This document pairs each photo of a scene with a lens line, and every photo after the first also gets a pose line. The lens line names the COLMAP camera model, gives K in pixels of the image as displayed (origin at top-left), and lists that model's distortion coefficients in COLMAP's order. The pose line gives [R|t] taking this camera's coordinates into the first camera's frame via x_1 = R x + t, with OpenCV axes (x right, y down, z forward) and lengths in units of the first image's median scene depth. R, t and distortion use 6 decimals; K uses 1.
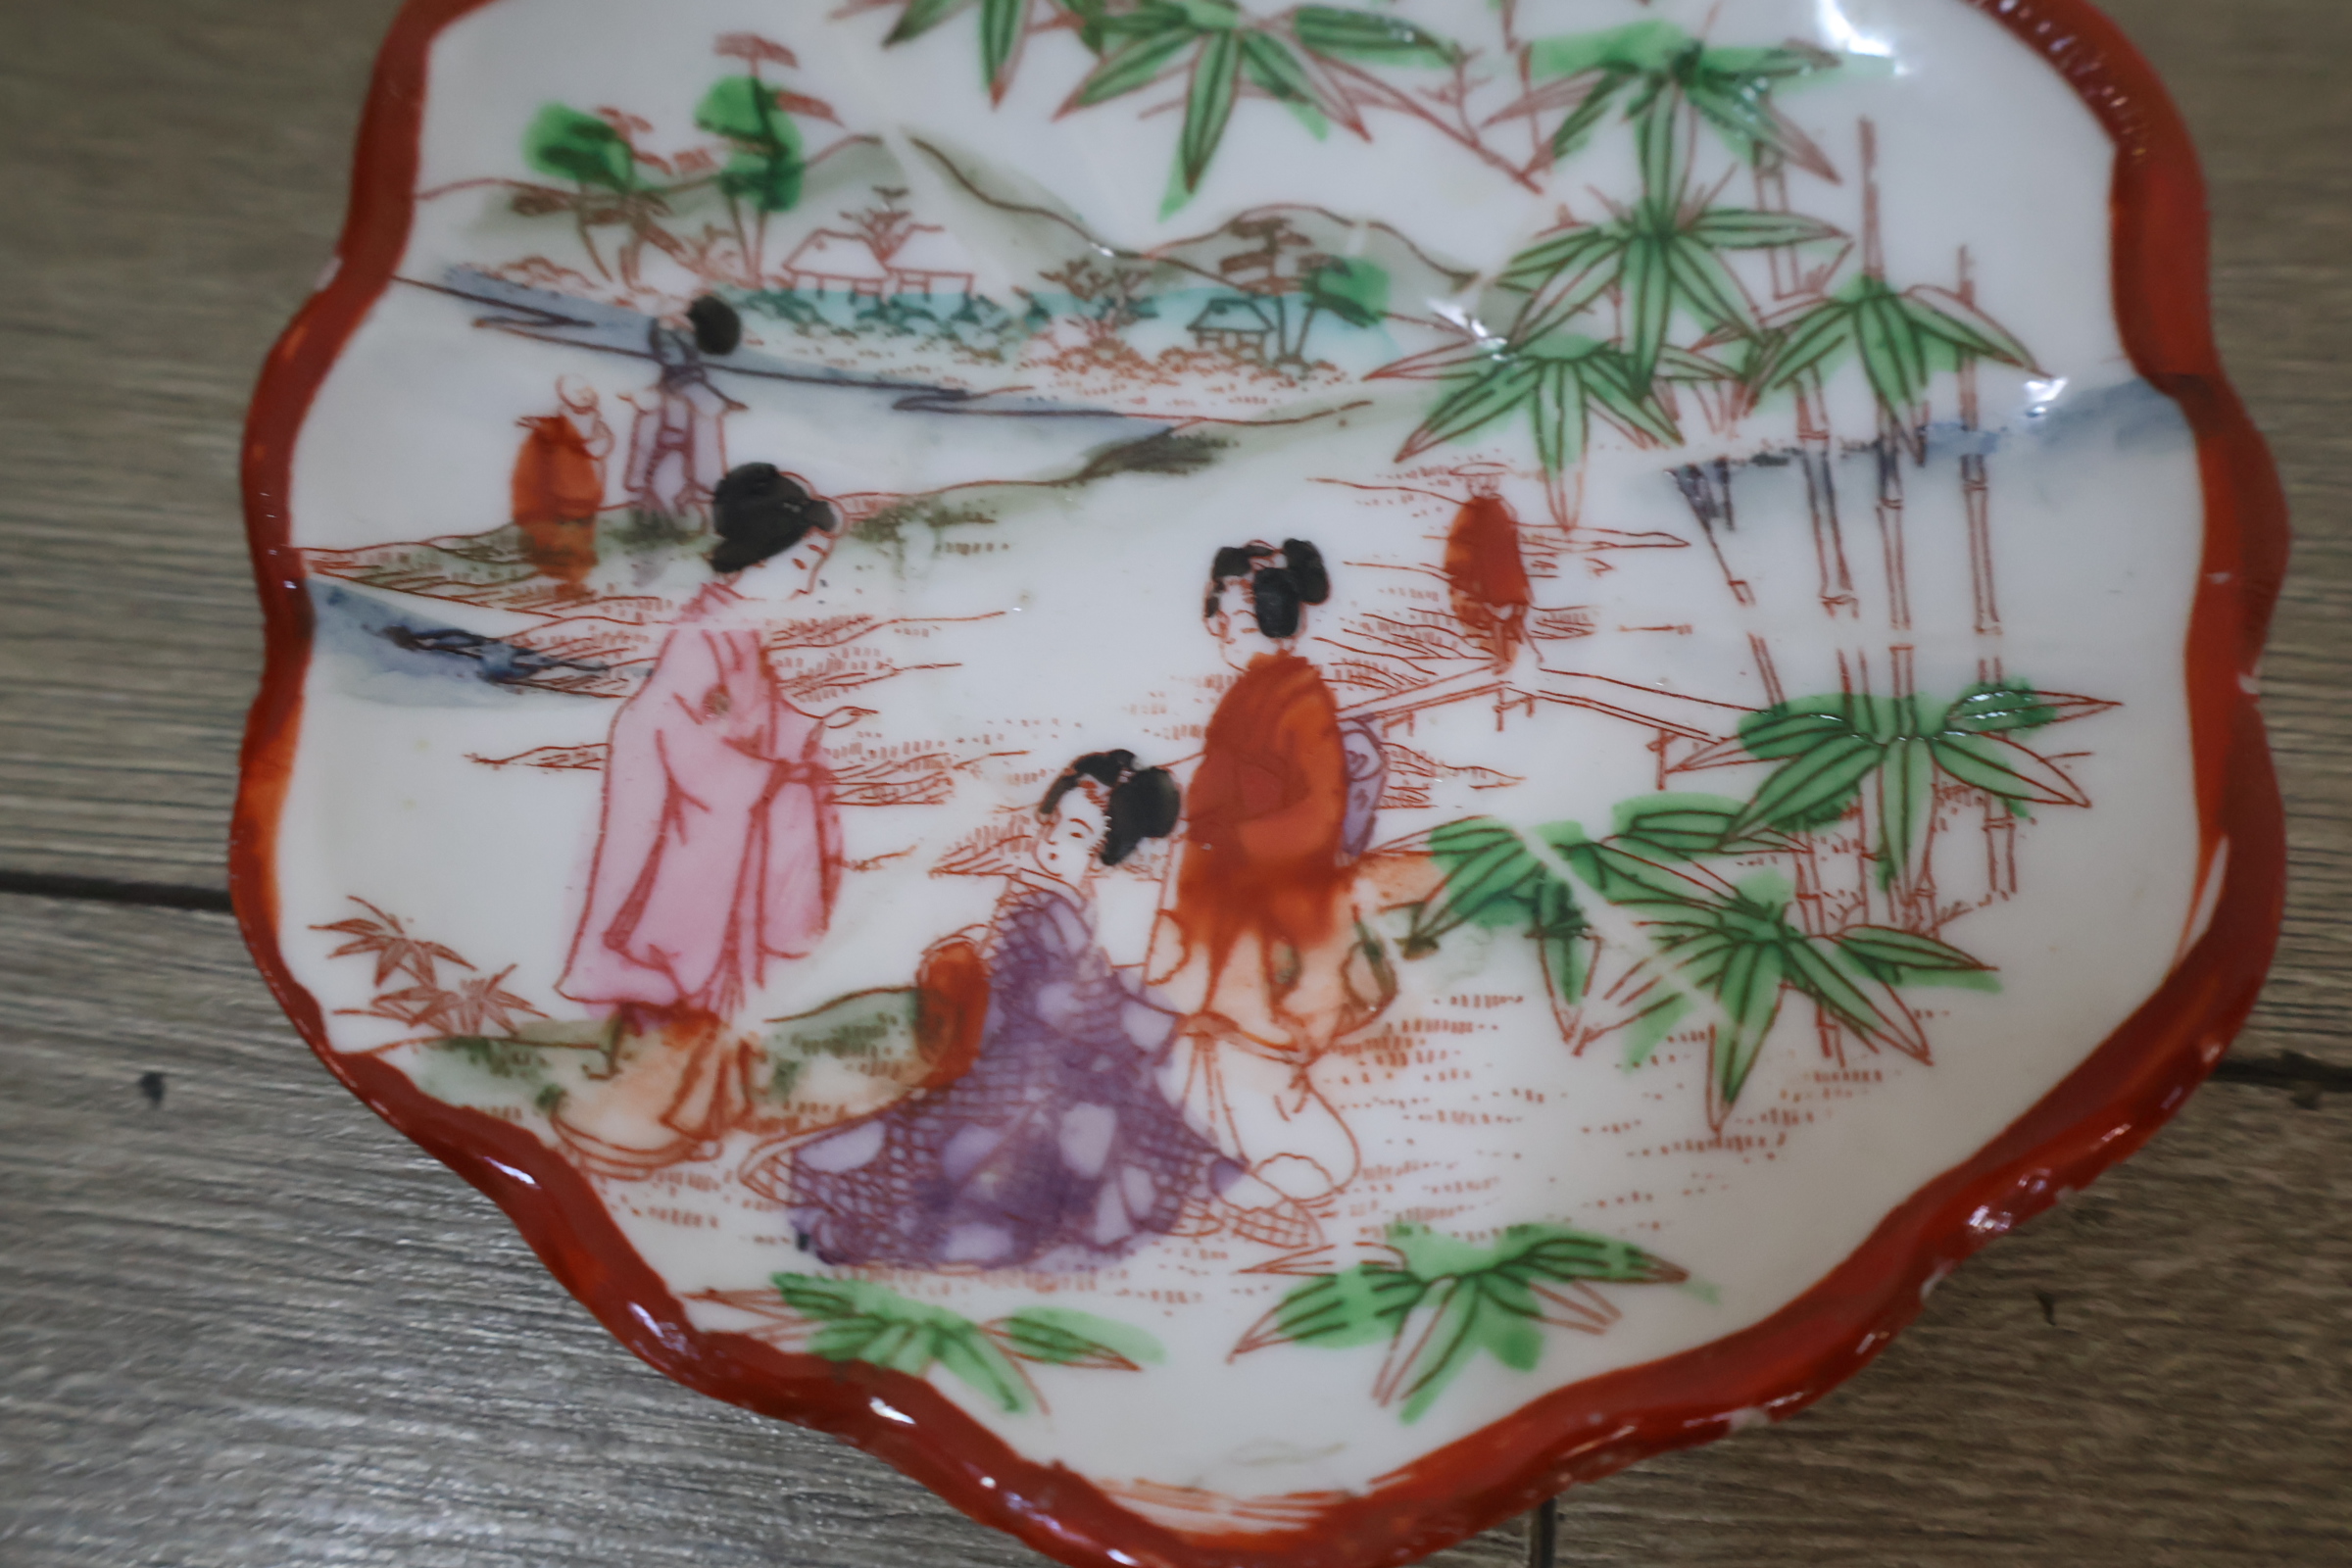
lens RADIAL K [[2243.4, 0, 1174.9], [0, 2243.4, 771.9], [0, 0, 1]] dist [0.019935, 0.000000]
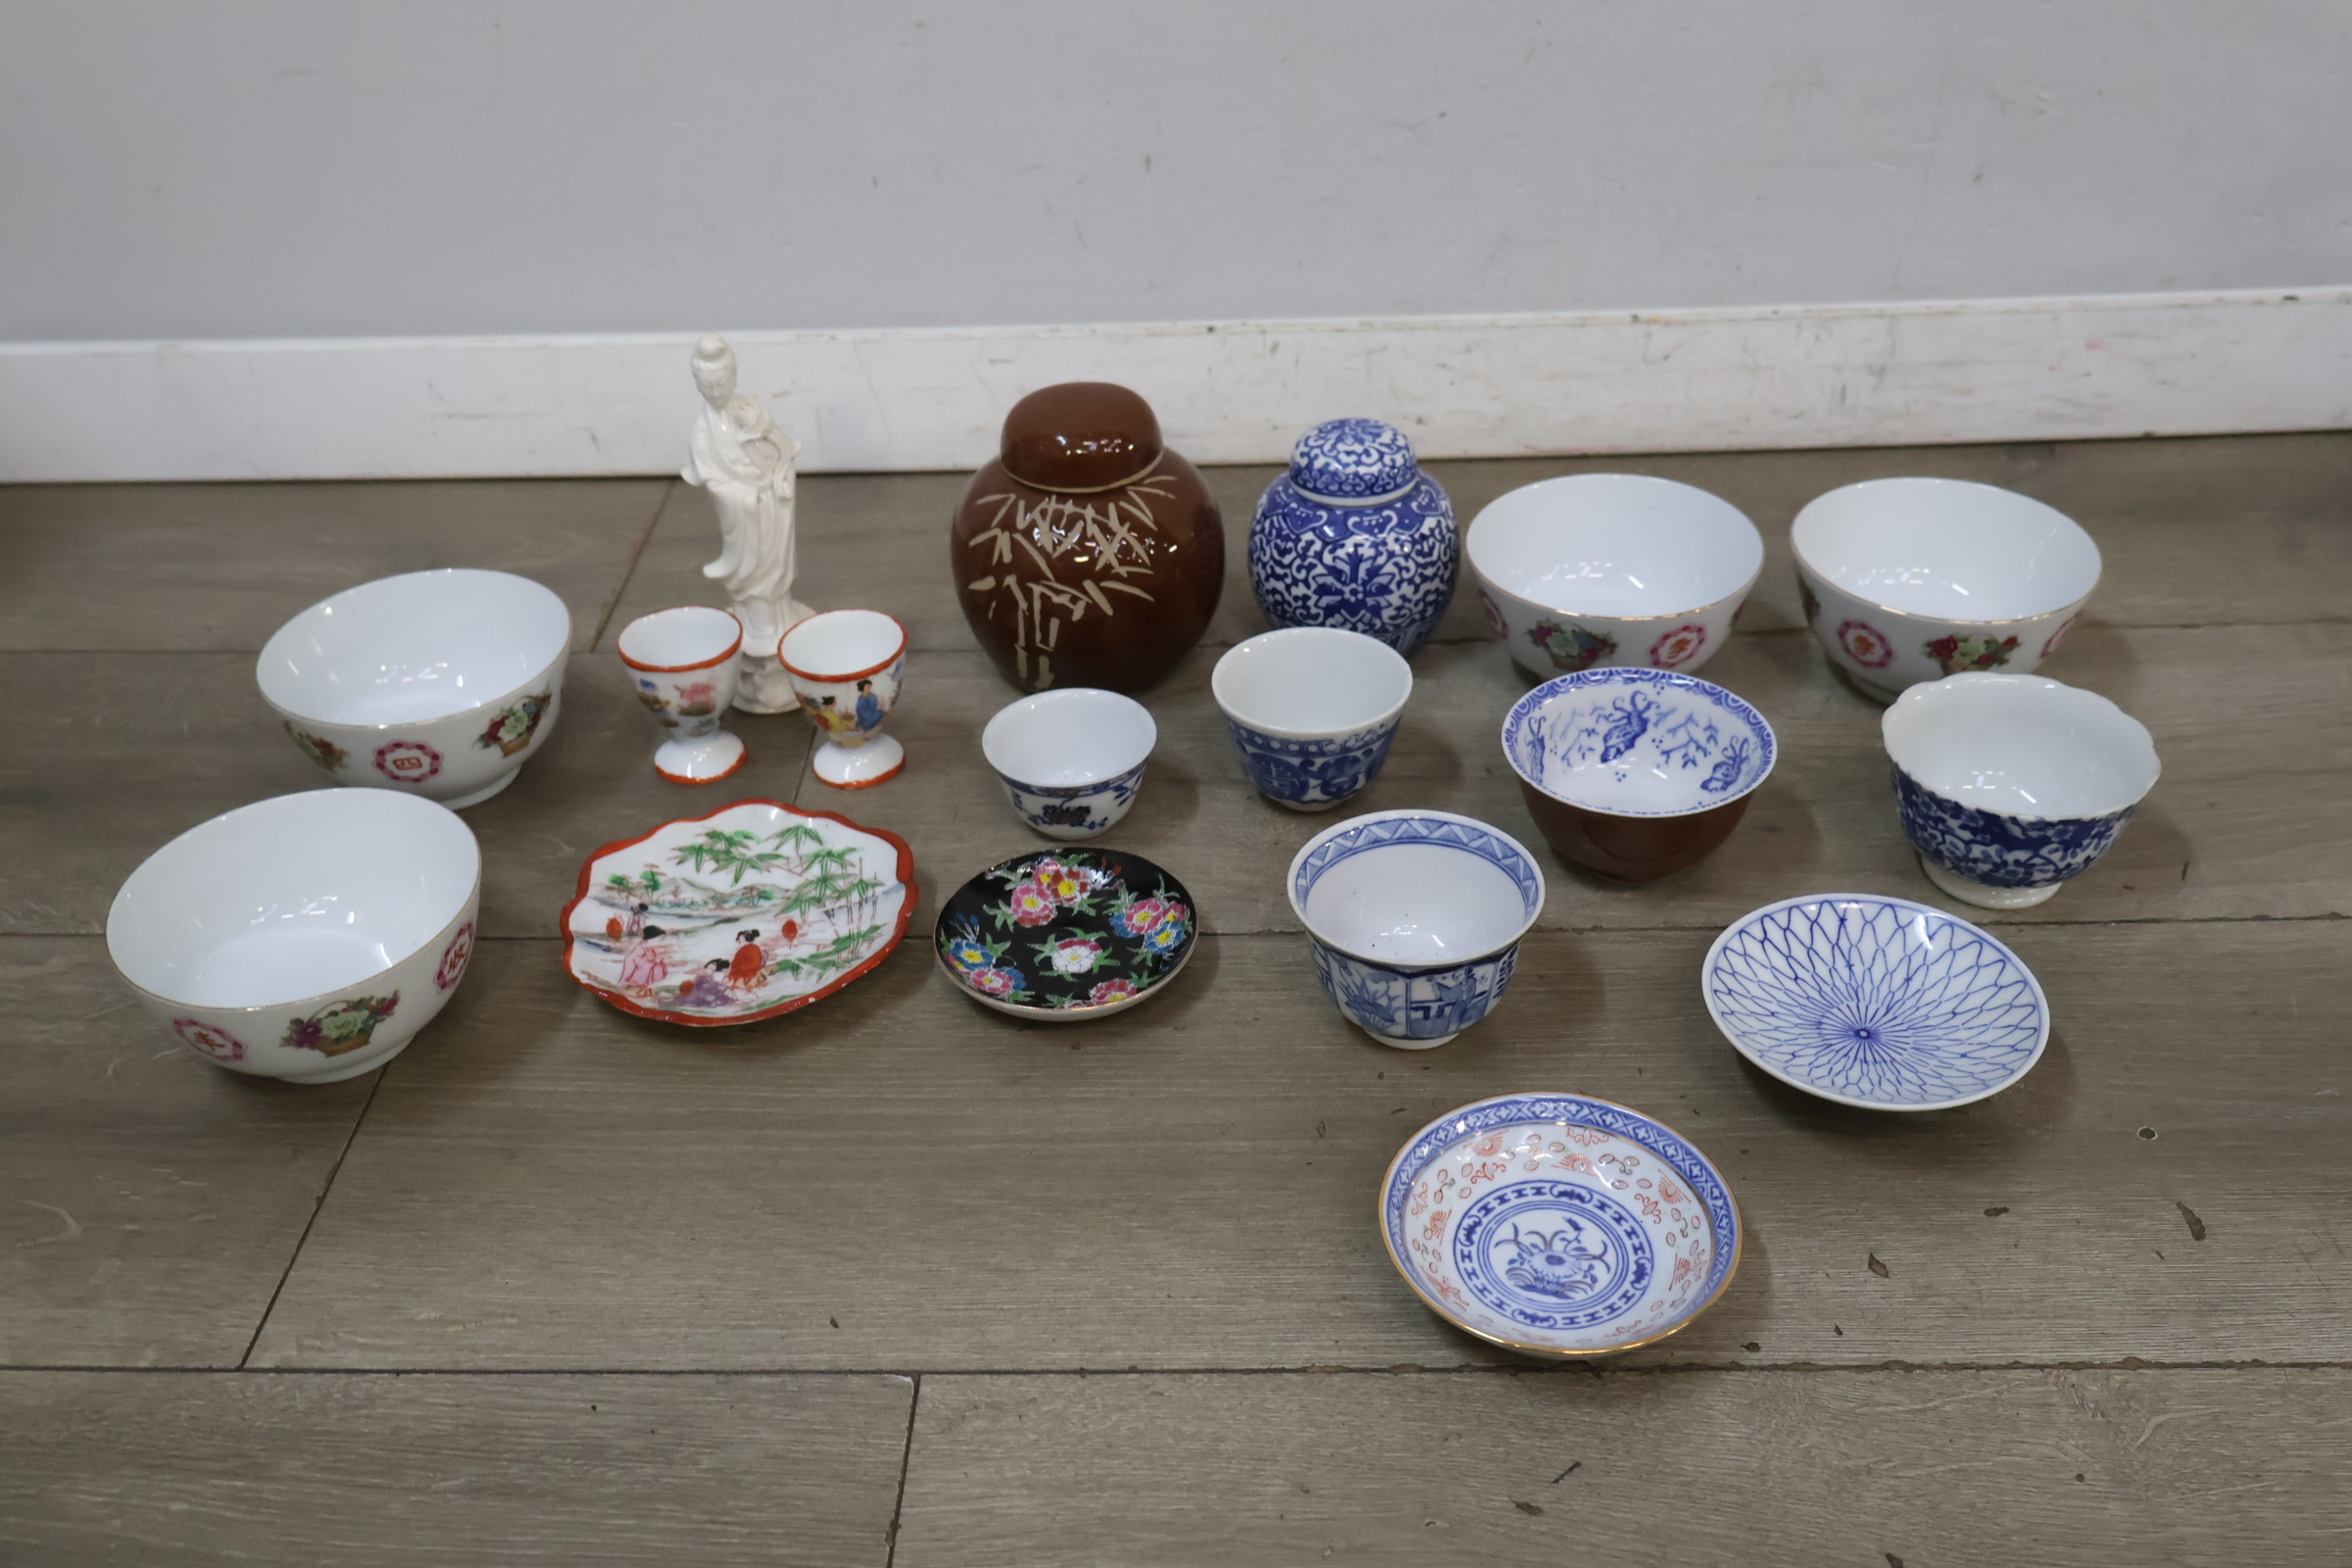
lens RADIAL K [[2243.4, 0, 1171.4], [0, 2243.4, 790.6], [0, 0, 1]] dist [0.019935, 0.000000]
pose [[0.991846, -0.080421, 0.098863, 0.552843], [0.122495, 0.815632, -0.565455, 2.847493], [-0.035161, 0.572954, 0.818833, -3.698625]]
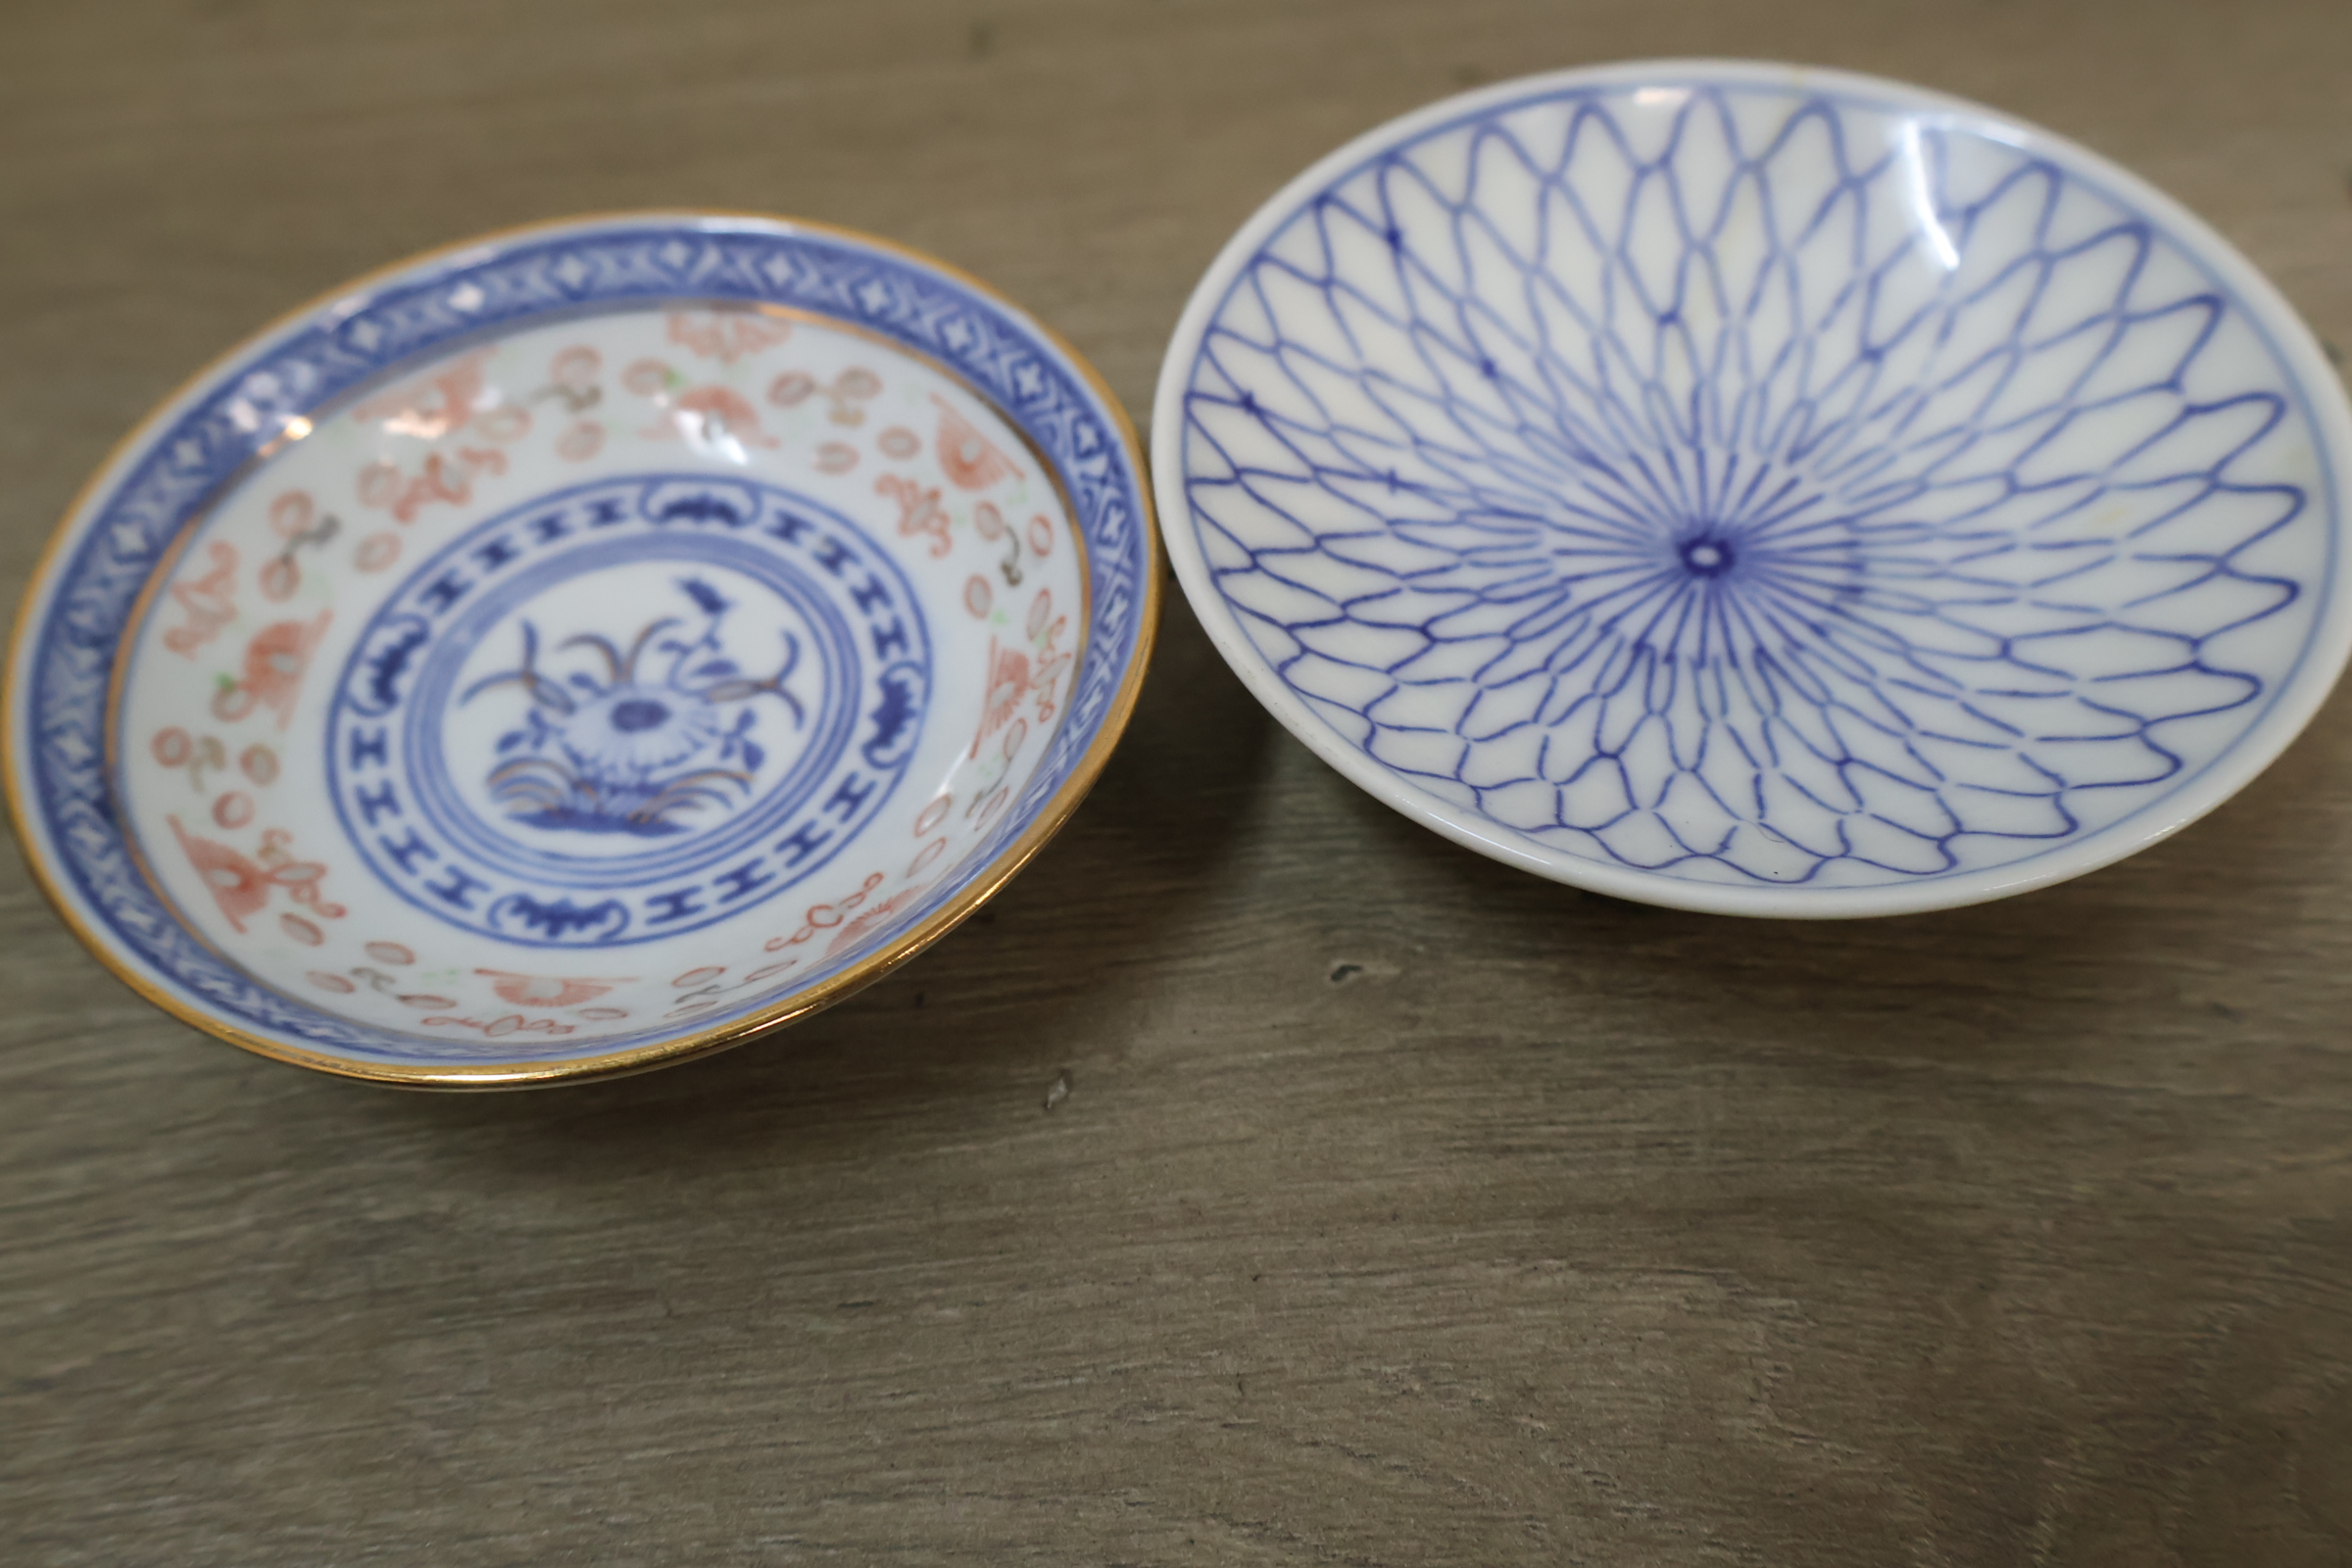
lens RADIAL K [[2243.4, 0, 1175.1], [0, 2243.4, 798.9], [0, 0, 1]] dist [0.019935, 0.000000]
pose [[0.938139, -0.277357, 0.207290, 1.689958], [0.325896, 0.909537, -0.257943, 1.714285], [-0.116995, 0.309541, 0.943661, -0.930744]]
